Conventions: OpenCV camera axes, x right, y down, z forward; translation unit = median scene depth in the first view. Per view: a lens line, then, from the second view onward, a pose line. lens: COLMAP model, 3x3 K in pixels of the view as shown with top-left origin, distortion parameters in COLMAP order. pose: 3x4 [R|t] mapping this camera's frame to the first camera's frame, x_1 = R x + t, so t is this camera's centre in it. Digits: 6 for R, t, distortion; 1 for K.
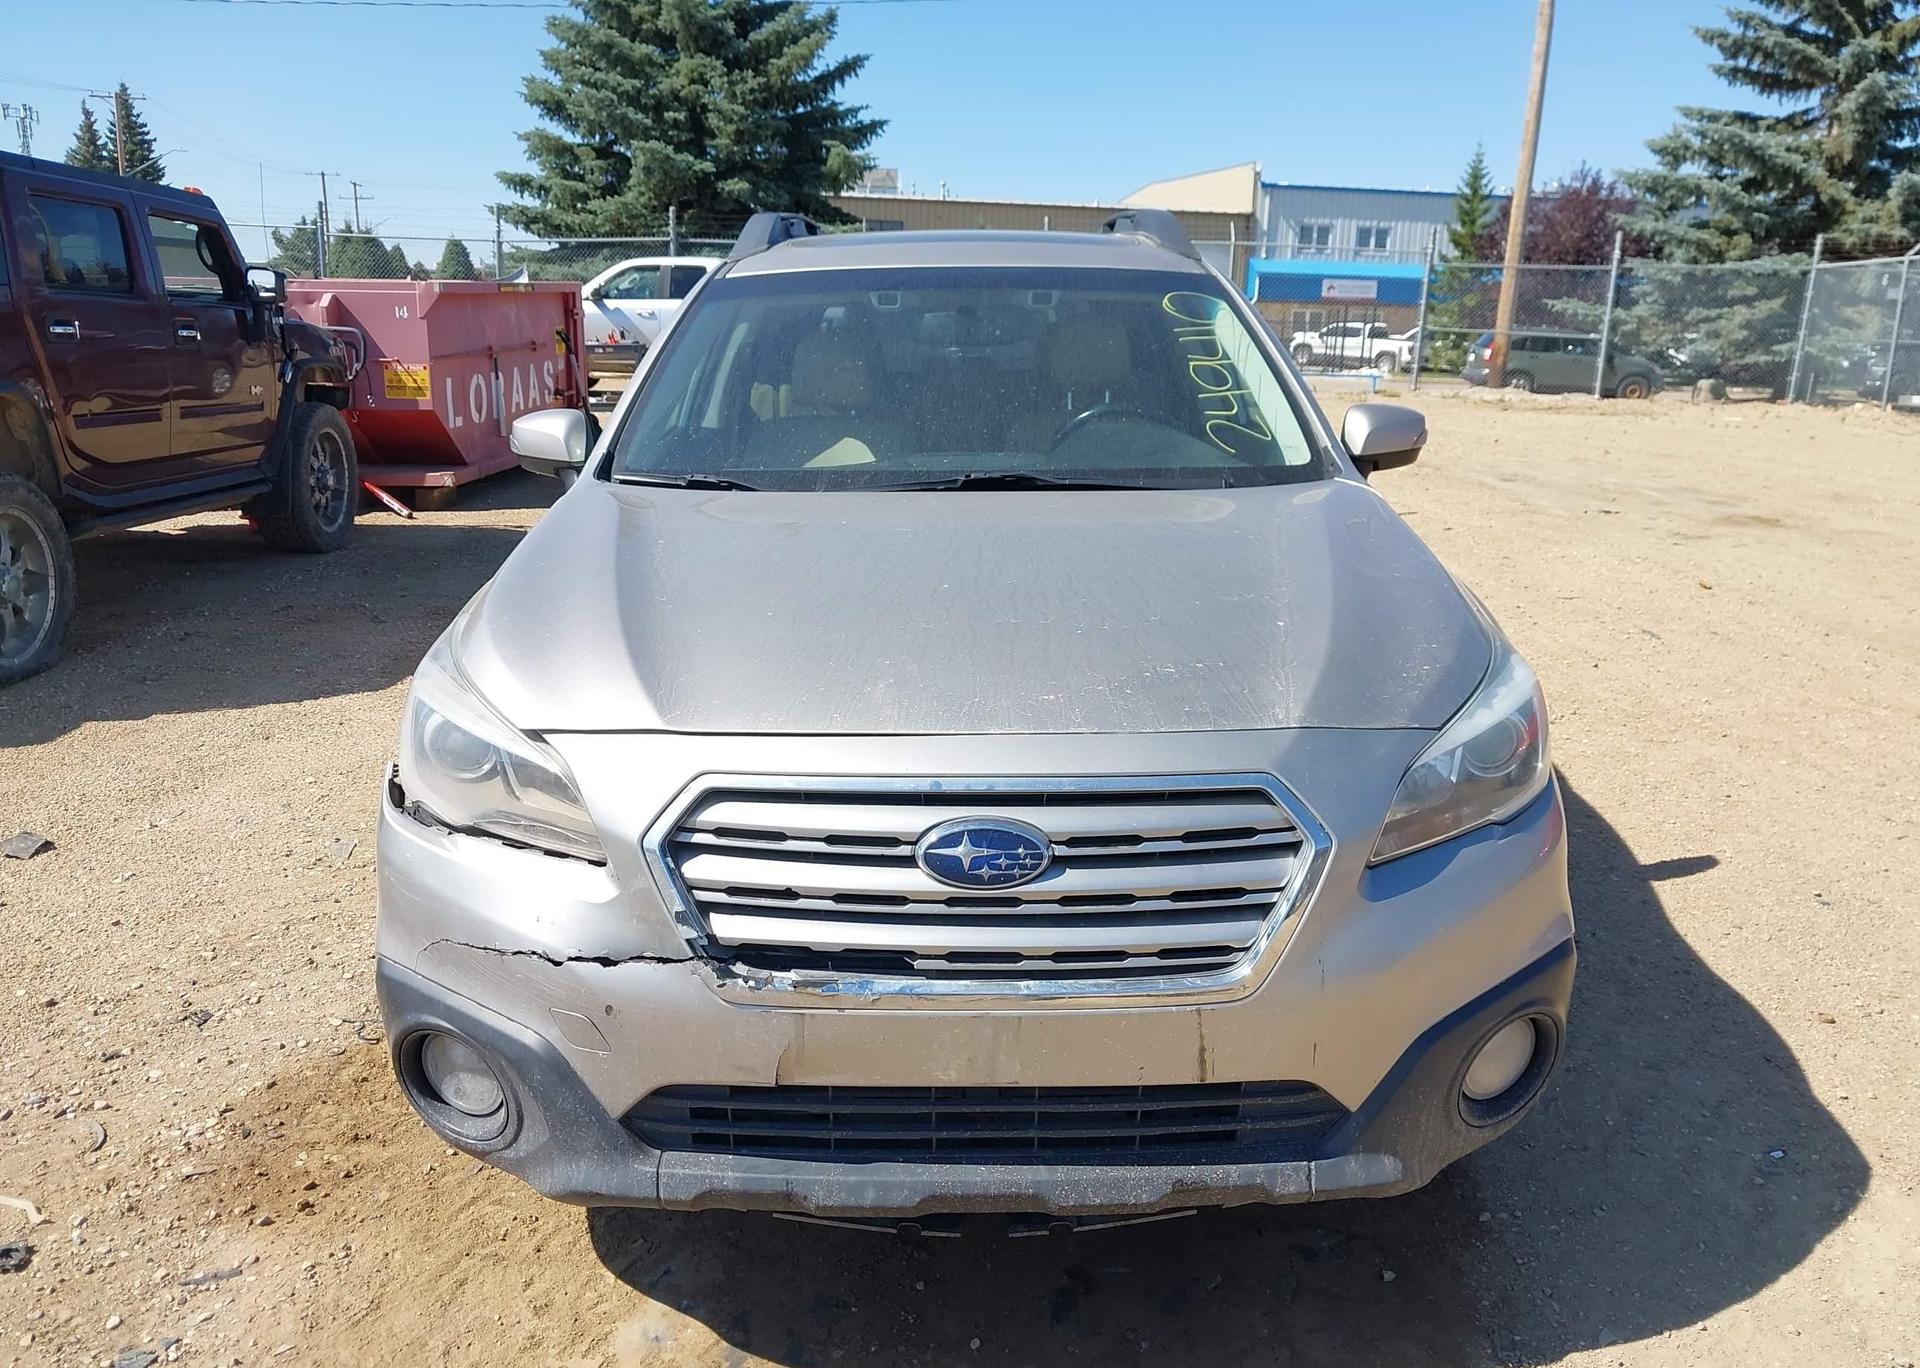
lens RADIAL K [[1551.4, 0, 941.6], [0, 1551.4, 667.0], [0, 0, 1]] dist [0.022469, -0.024485]
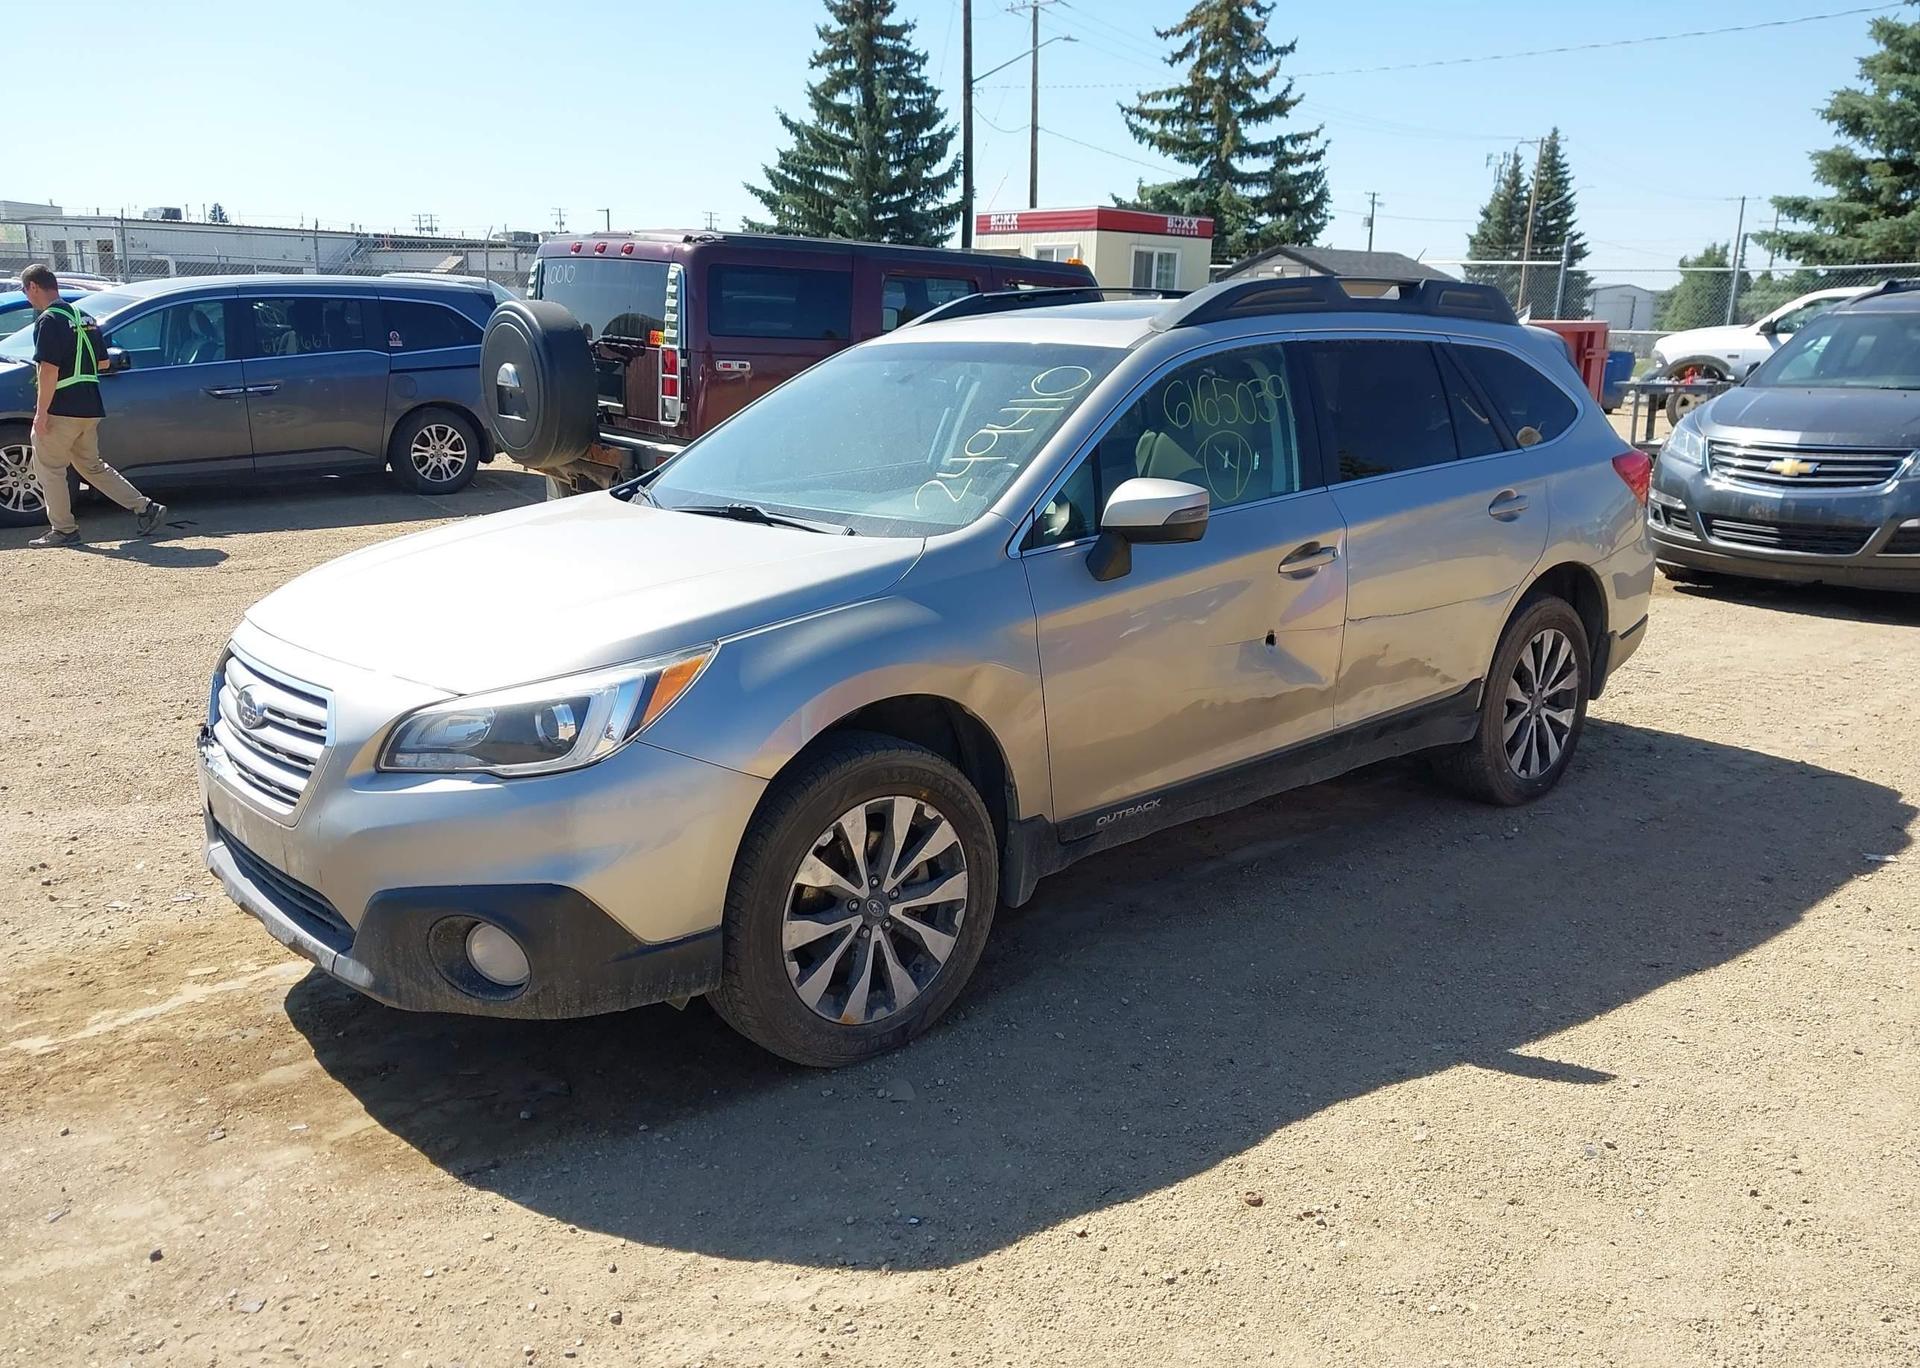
lens RADIAL K [[1551.4, 0, 970.8], [0, 1551.4, 693.9], [0, 0, 1]] dist [0.022469, -0.024485]
pose [[0.650335, 0.175427, -0.739114, 0.146918], [-0.175181, 0.981379, 0.078789, -0.013224], [0.739172, 0.078240, 0.668957, 0.037368]]
